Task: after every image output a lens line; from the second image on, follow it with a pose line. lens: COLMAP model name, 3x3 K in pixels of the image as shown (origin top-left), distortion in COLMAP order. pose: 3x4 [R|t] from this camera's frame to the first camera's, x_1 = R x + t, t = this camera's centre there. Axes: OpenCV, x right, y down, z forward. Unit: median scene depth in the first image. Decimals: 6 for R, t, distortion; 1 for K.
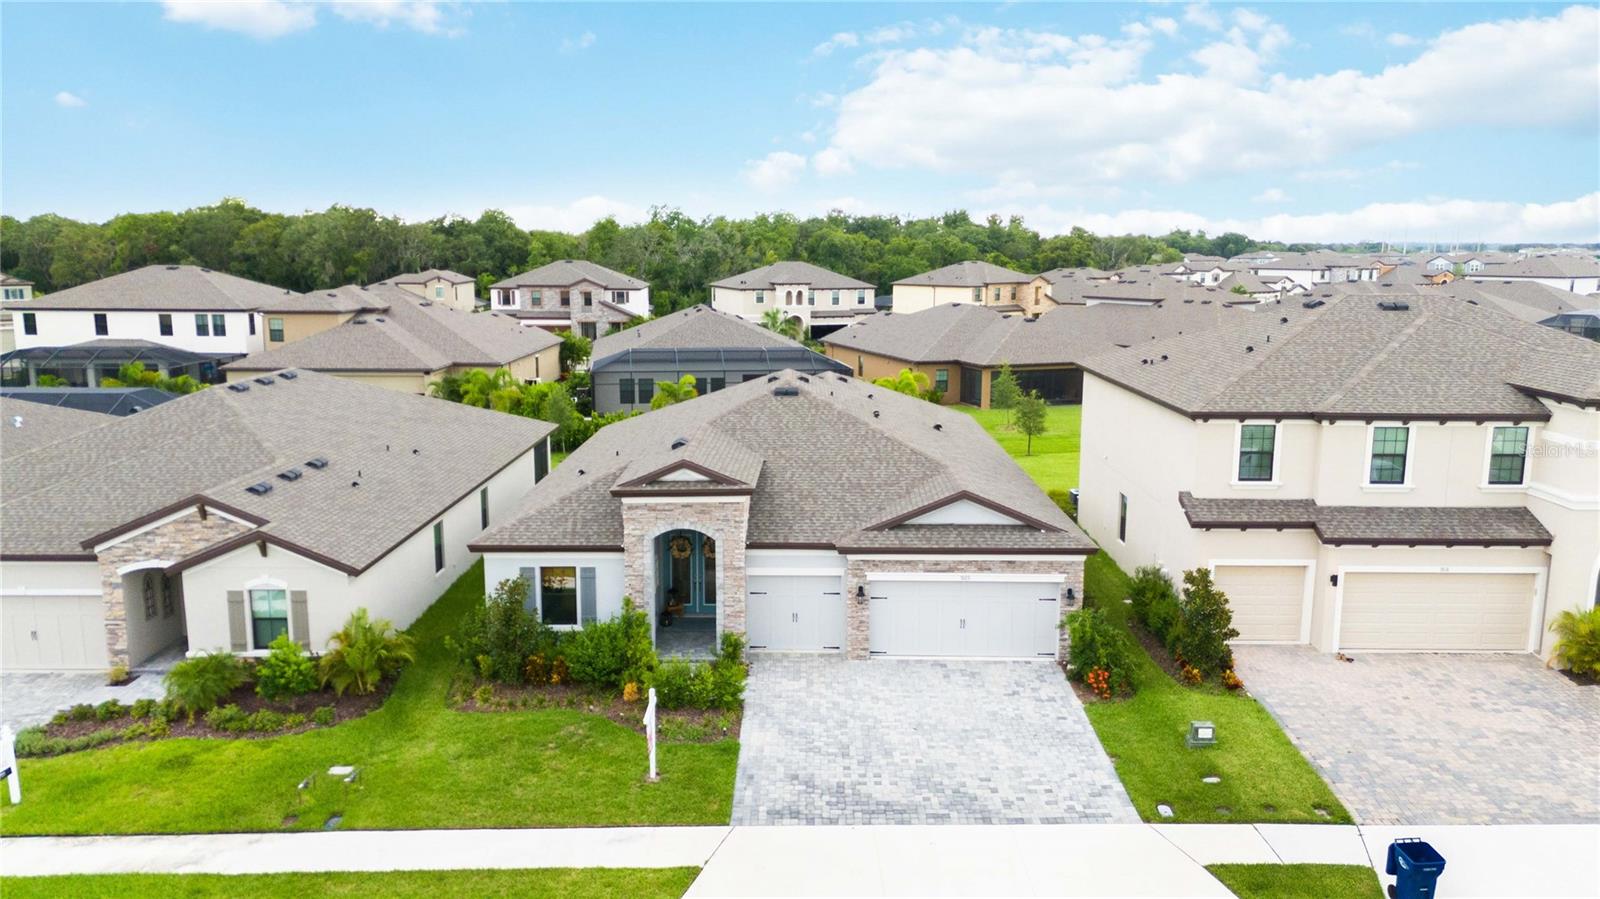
lens RADIAL K [[1171.9, 0, 800.0], [0, 1171.9, 449.5], [0, 0, 1]] dist [0.066038, -0.059284]
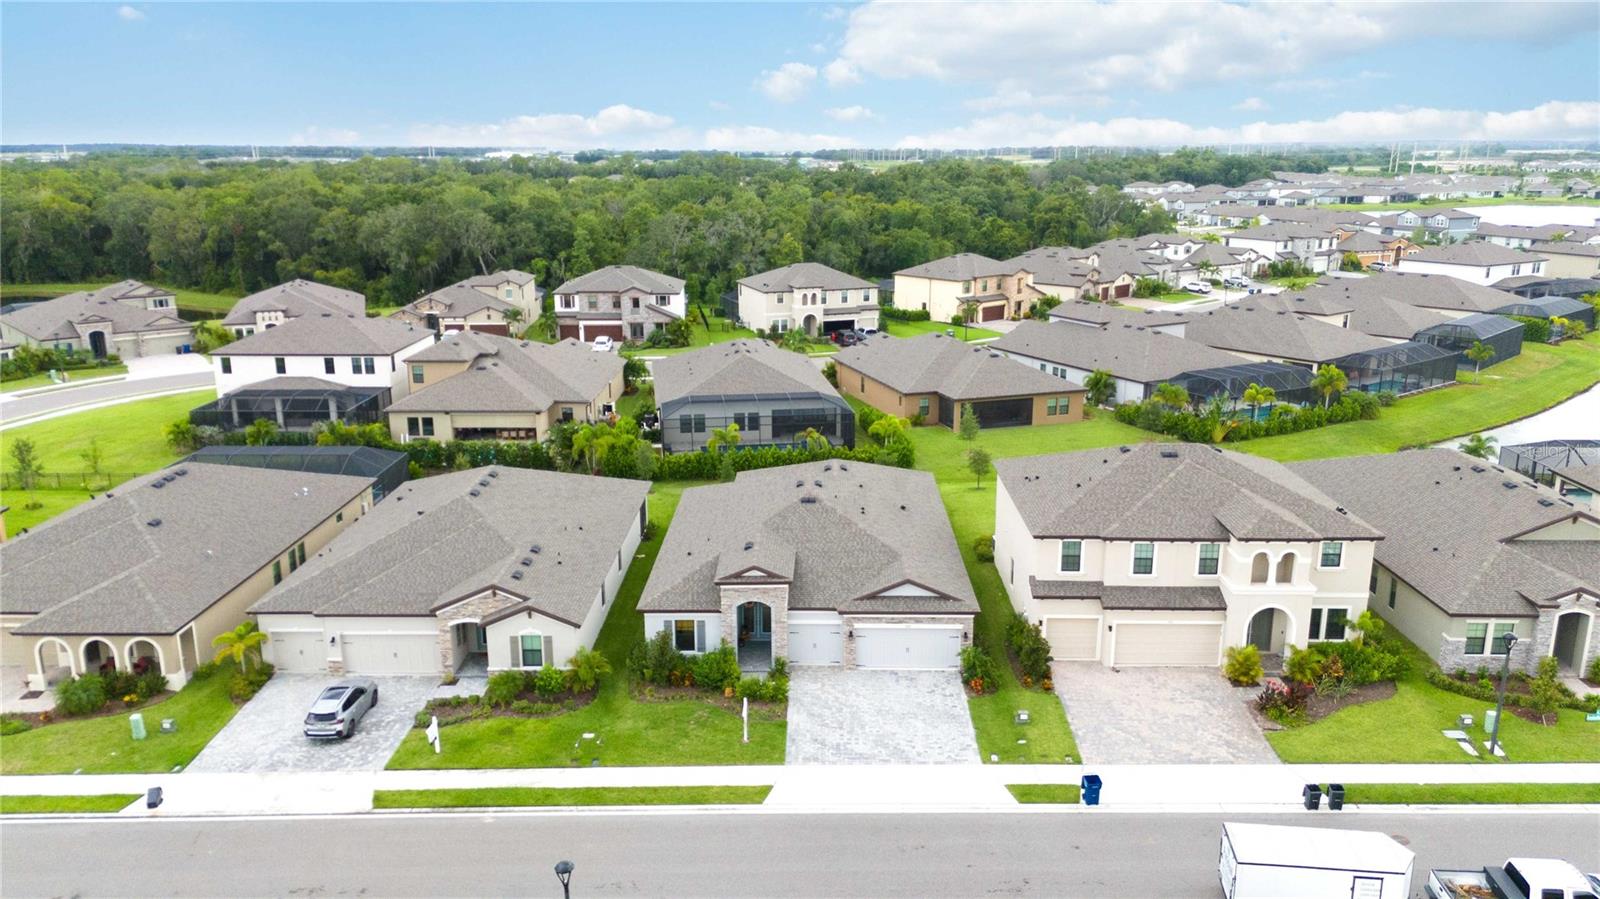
lens RADIAL K [[1169.3, 0, 800.0], [0, 1169.3, 449.5], [0, 0, 1]] dist [0.087486, -0.107569]
pose [[0.999932, -0.002663, -0.011344, -0.005903], [0.003582, 0.996642, 0.081800, -0.319920], [0.011088, -0.081835, 0.996584, -0.806944]]
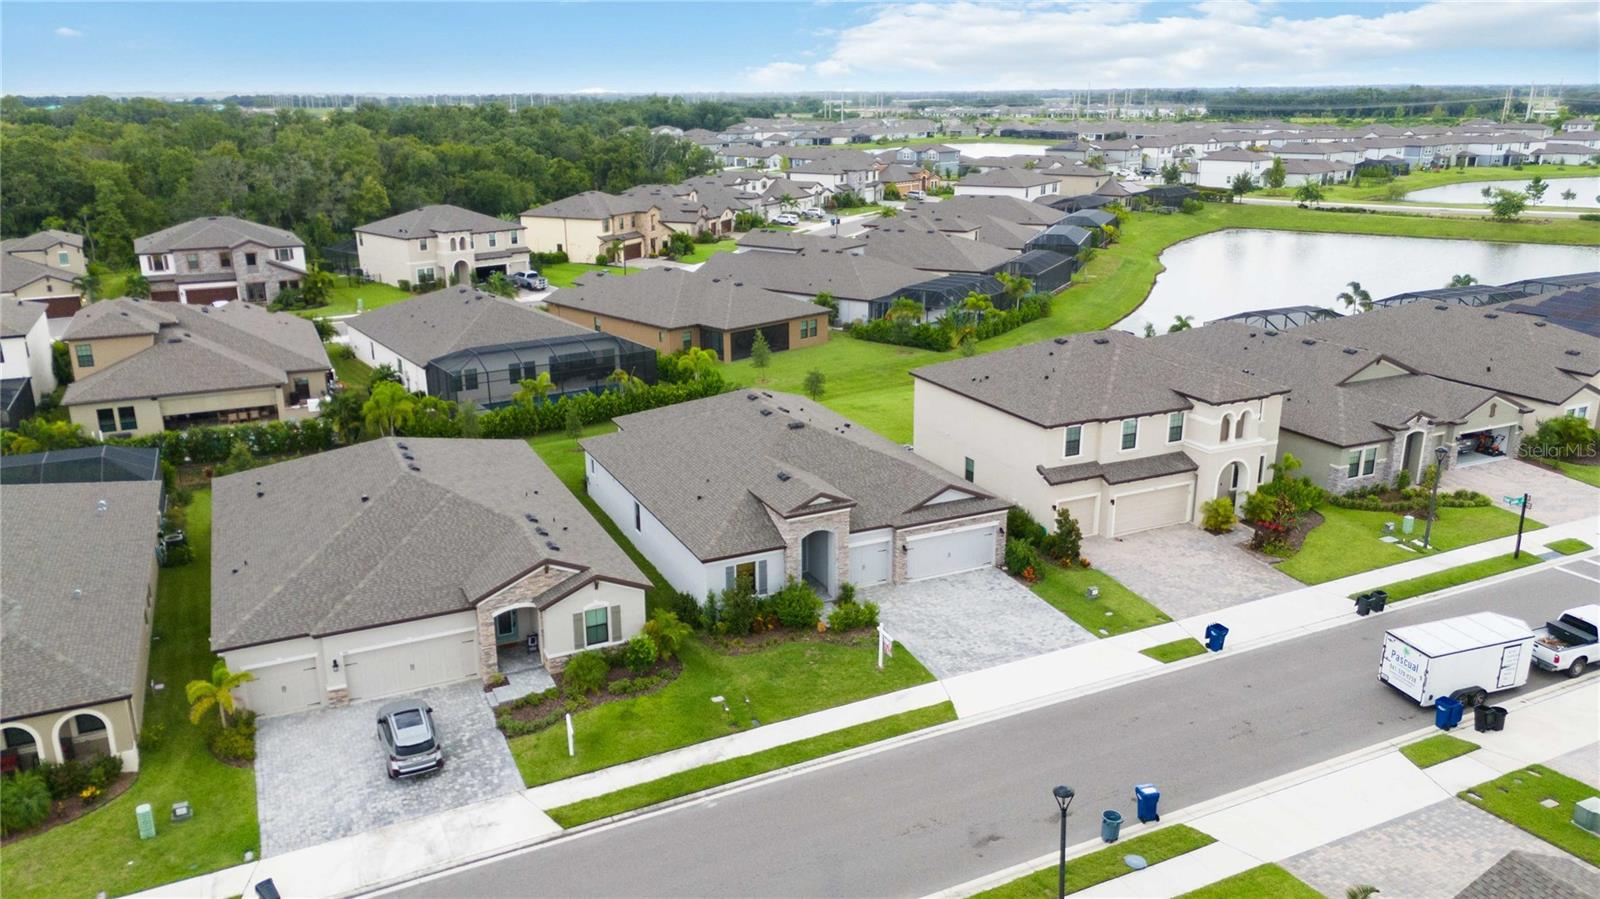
lens RADIAL K [[1171.9, 0, 800.0], [0, 1171.9, 449.5], [0, 0, 1]] dist [0.066038, -0.059284]
pose [[0.901136, -0.132751, 0.412711, -0.829653], [0.081260, 0.986813, 0.139986, -0.297762], [-0.425852, -0.092610, 0.900041, -0.542963]]
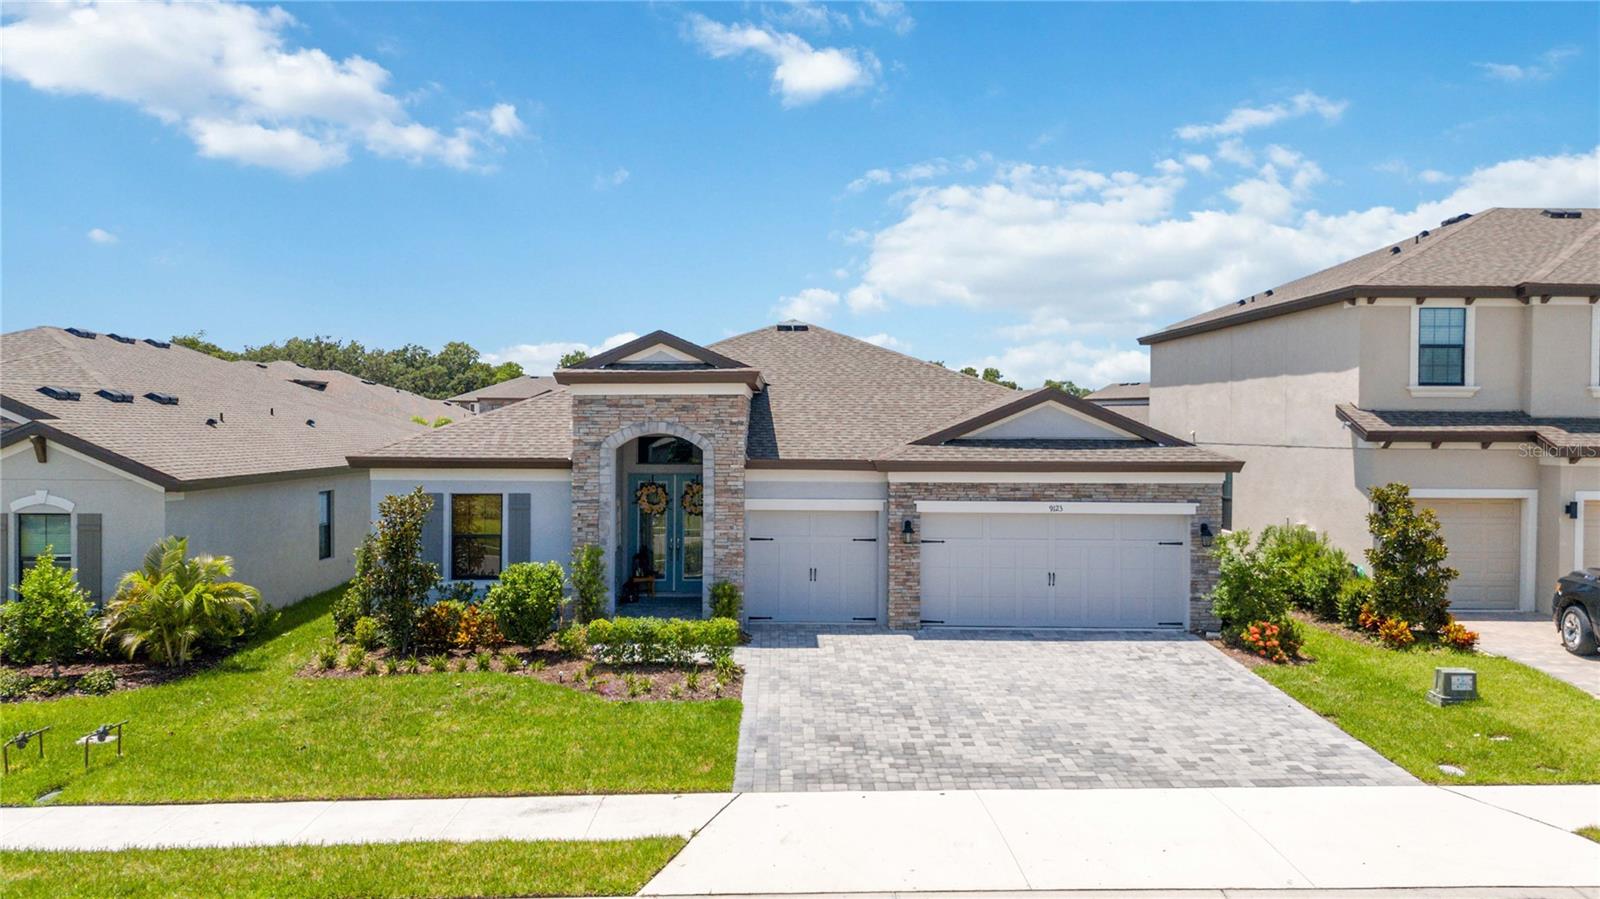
lens RADIAL K [[1176.5, 0, 800.0], [0, 1176.5, 449.5], [0, 0, 1]] dist [0.055068, -0.045109]
pose [[0.999662, 0.002863, 0.025836, -0.032361], [0.001126, 0.988216, -0.153064, 0.186959], [-0.025970, 0.153041, 0.987878, 0.302279]]
